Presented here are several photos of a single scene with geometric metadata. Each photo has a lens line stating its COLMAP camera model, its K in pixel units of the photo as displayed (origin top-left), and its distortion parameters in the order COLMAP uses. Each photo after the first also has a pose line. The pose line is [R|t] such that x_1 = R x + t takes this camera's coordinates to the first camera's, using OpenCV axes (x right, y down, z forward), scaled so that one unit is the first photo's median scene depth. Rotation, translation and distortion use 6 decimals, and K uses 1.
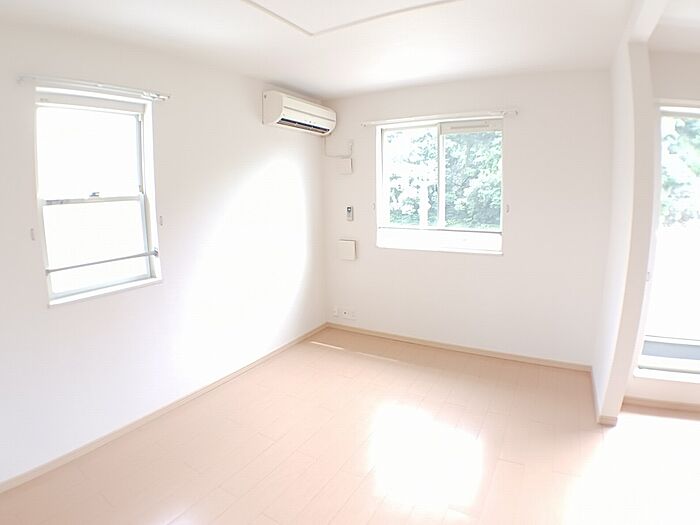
lens RADIAL K [[369.2, 0, 350.5], [0, 369.2, 253.5], [0, 0, 1]] dist [-0.131654, 0.010287]
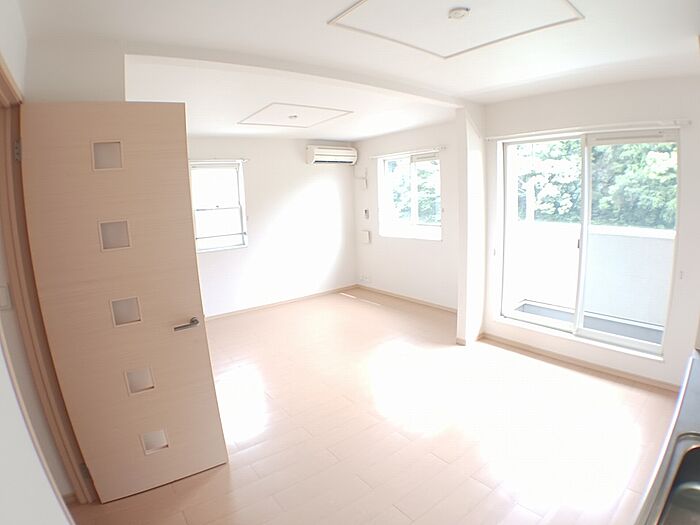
lens RADIAL K [[369.2, 0, 350.5], [0, 369.2, 253.5], [0, 0, 1]] dist [-0.131654, 0.010287]
pose [[0.930260, 0.042397, -0.364444, 0.512551], [-0.039461, 0.999101, 0.015502, 0.037654], [0.364774, -0.000039, 0.931096, -0.487961]]
